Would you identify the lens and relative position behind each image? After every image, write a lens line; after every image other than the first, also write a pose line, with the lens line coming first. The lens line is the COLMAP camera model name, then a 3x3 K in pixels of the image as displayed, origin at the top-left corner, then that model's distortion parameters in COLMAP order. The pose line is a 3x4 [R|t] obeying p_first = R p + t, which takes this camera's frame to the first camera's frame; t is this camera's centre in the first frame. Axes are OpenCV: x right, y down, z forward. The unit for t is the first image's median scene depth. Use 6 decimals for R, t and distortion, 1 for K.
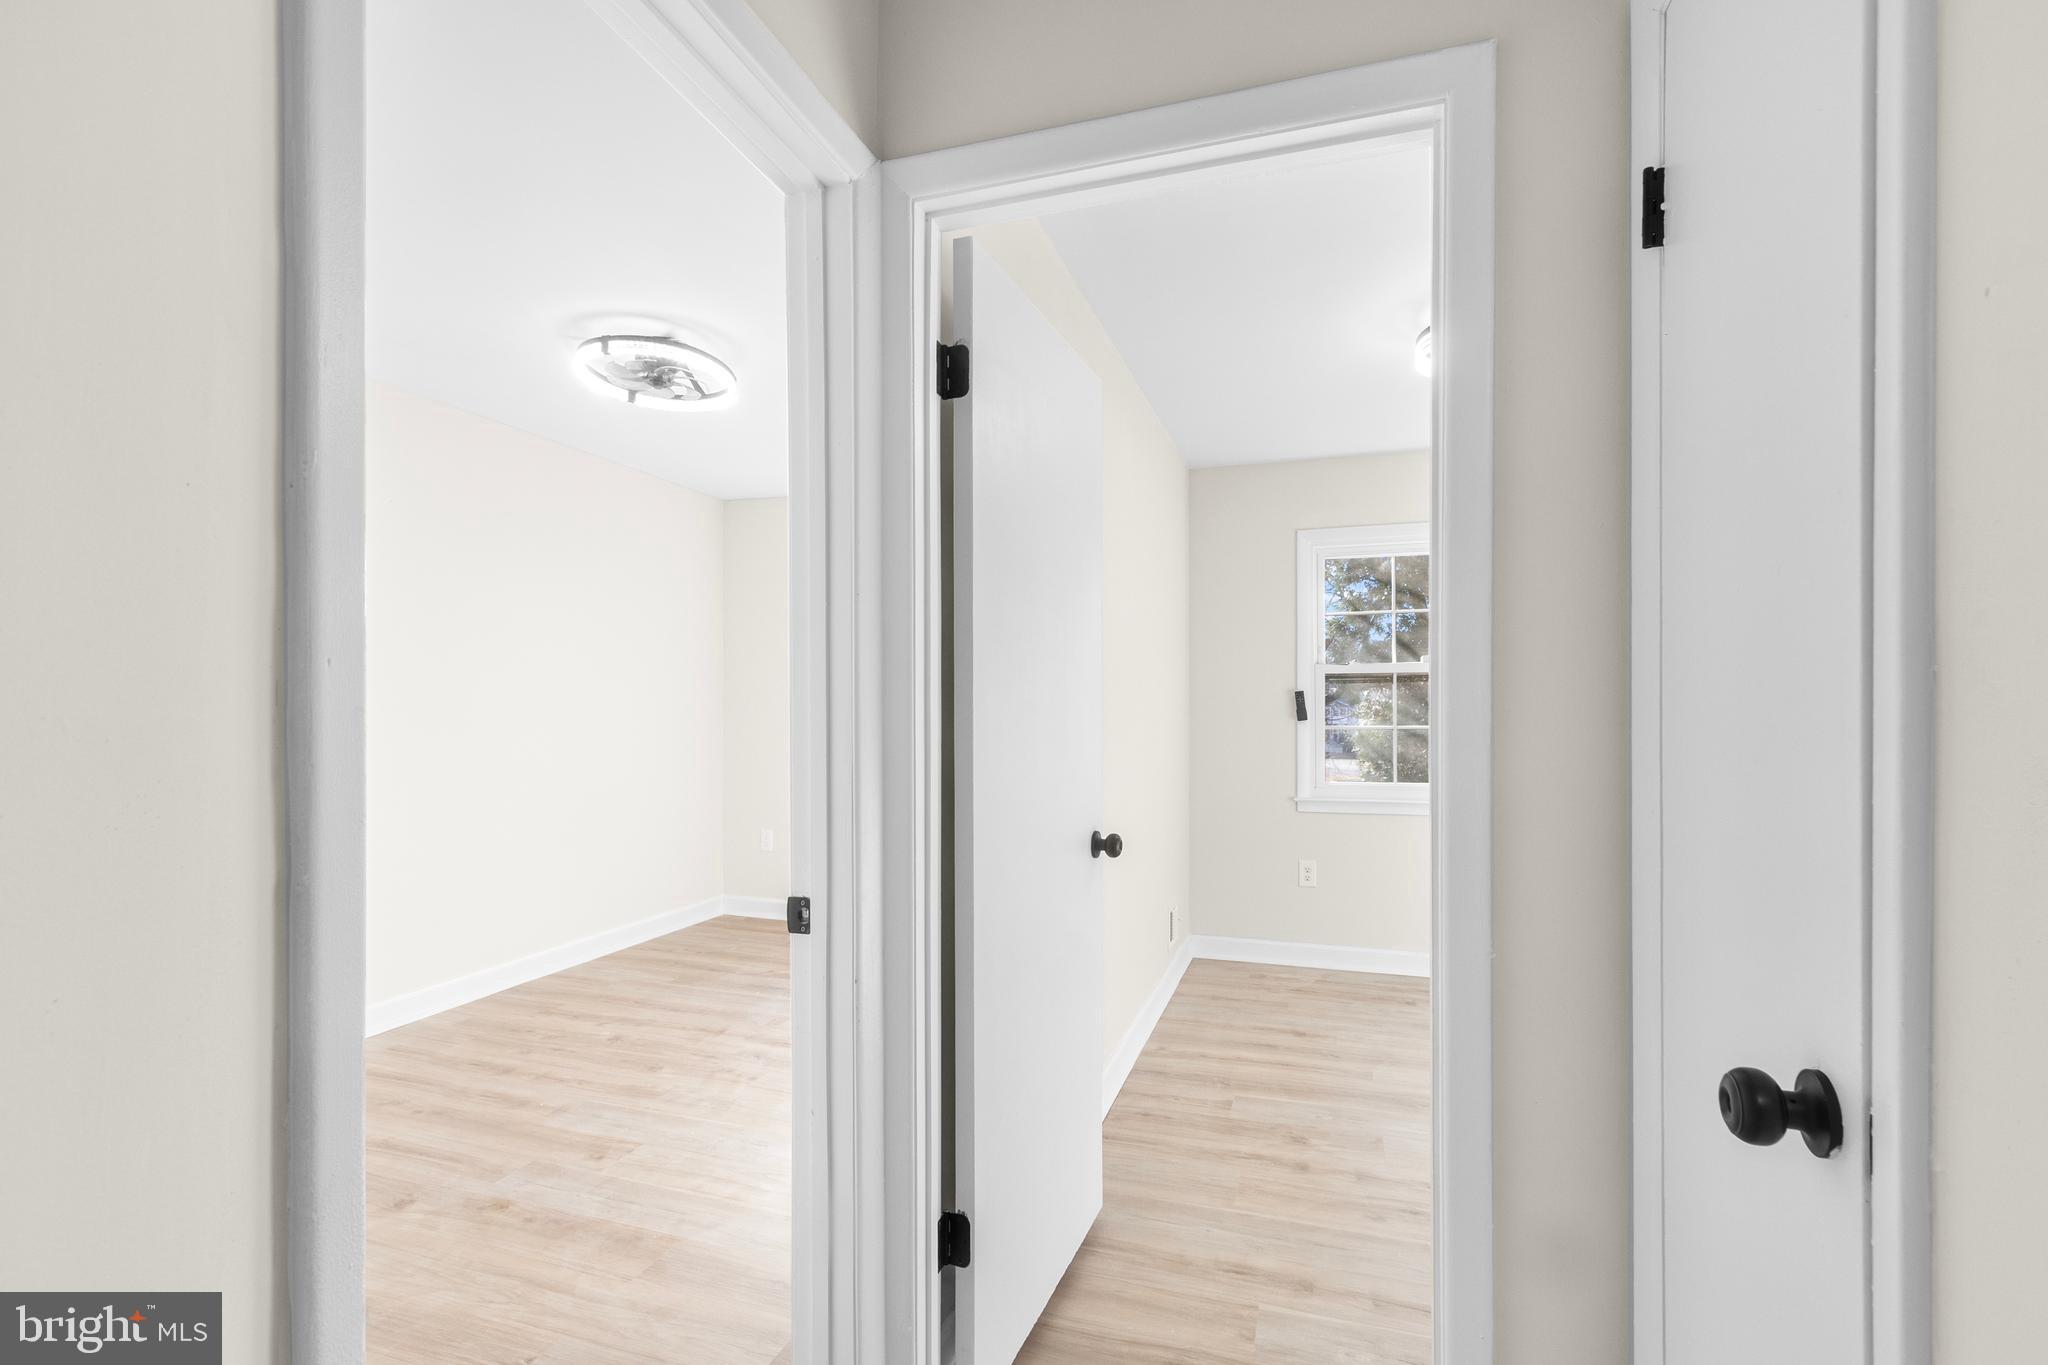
lens RADIAL K [[919.4, 0, 1021.9], [0, 919.4, 721.8], [0, 0, 1]] dist [-0.000659, -0.000180]
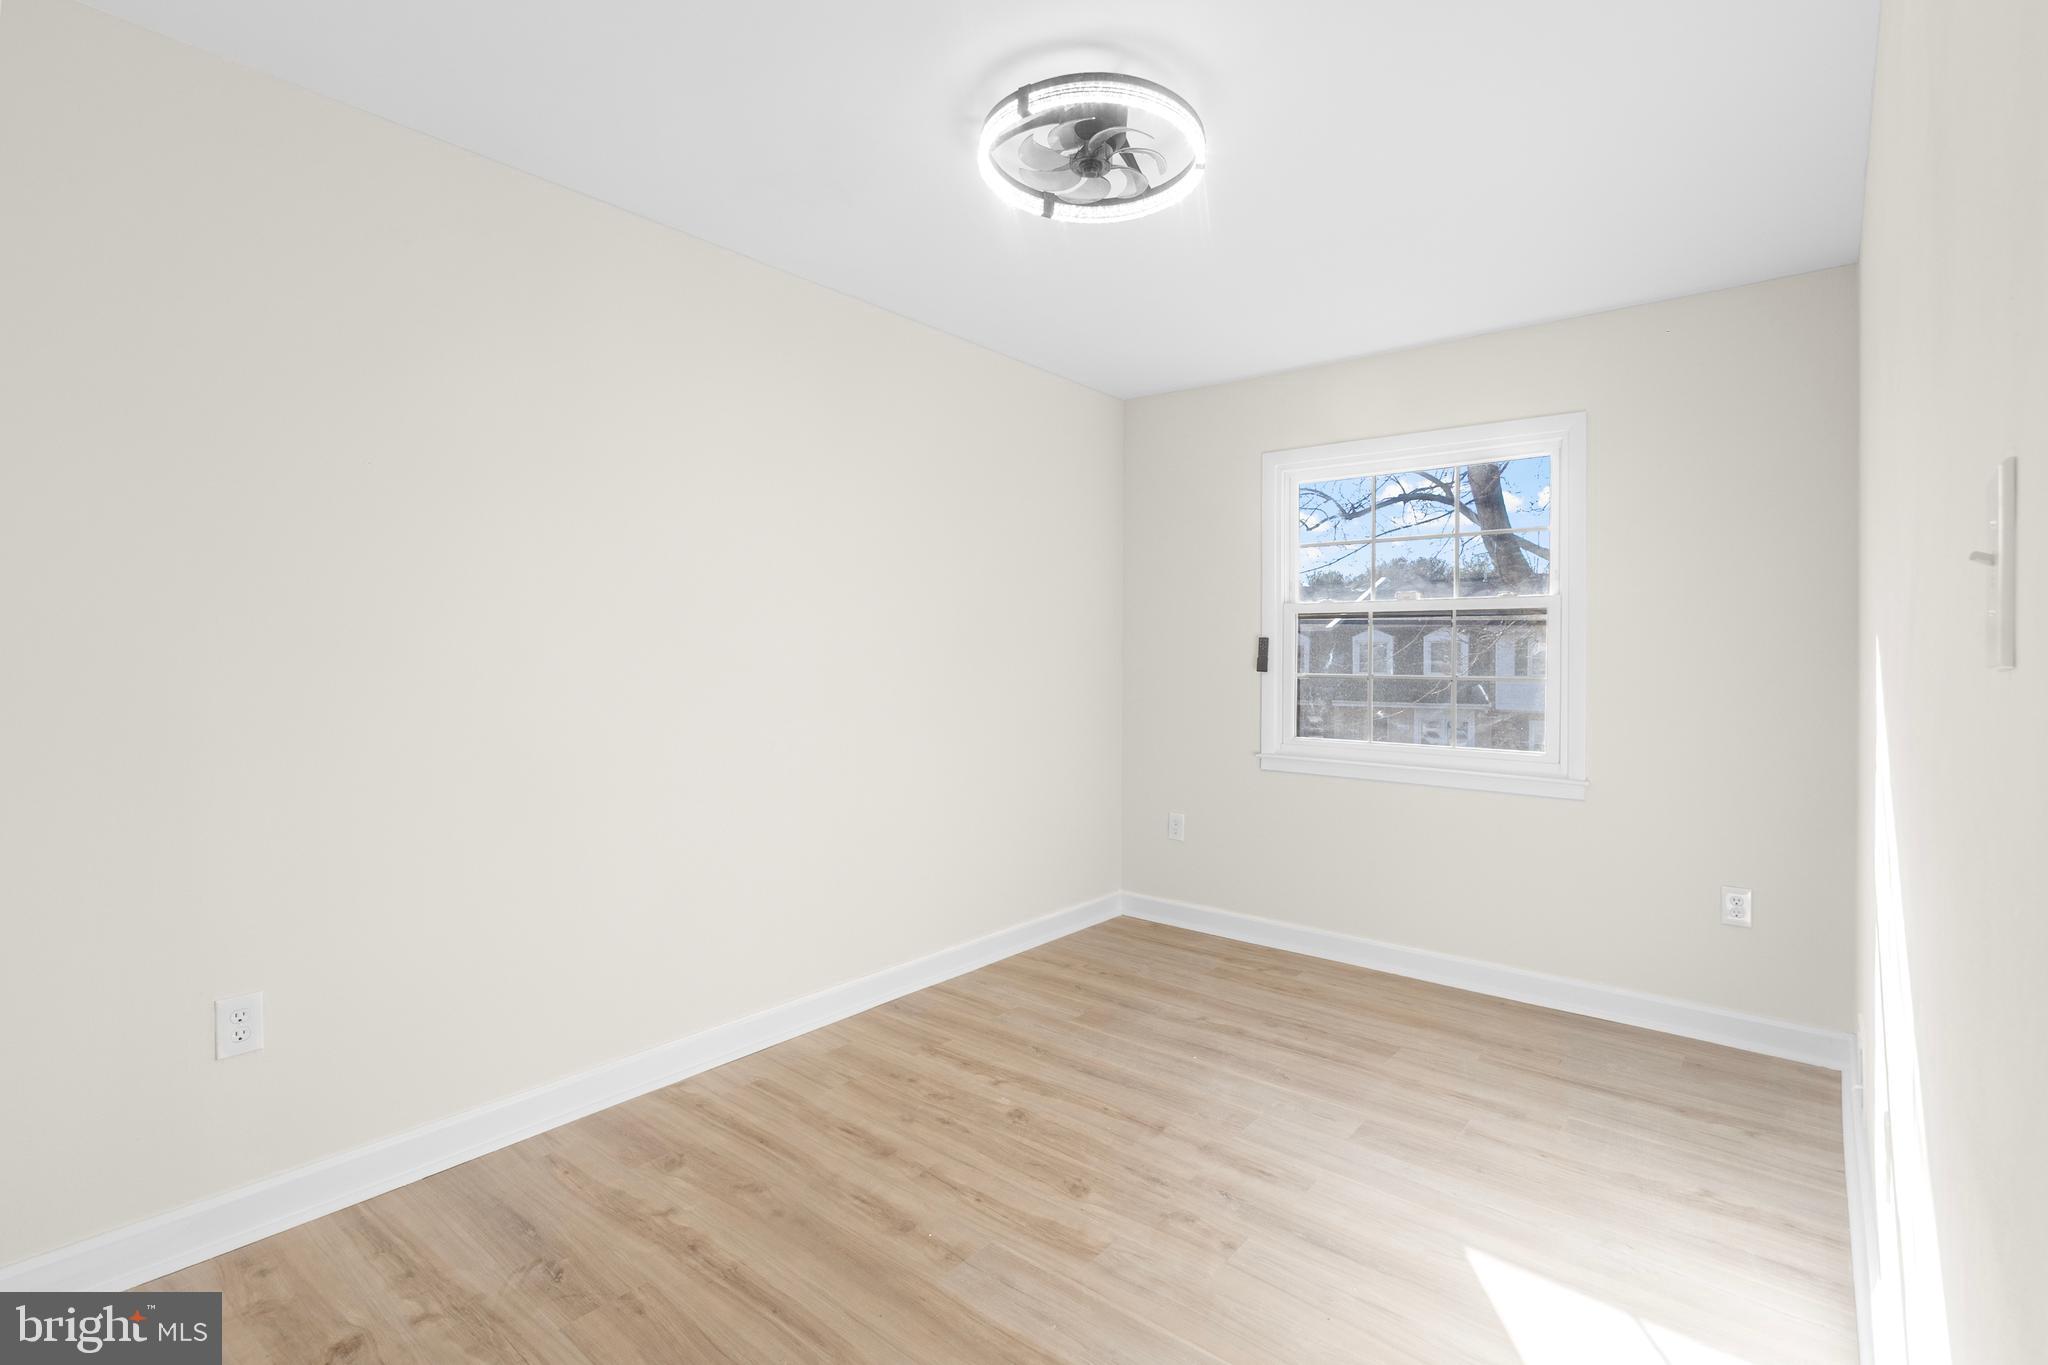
lens RADIAL K [[951.1, 0, 1002.4], [0, 951.1, 686.5], [0, 0, 1]] dist [0.010855, -0.000153]
pose [[0.926130, 0.011975, -0.377013, -0.181160], [-0.006763, 0.999862, 0.015145, -0.002813], [0.377143, -0.011477, 0.926084, 0.316661]]
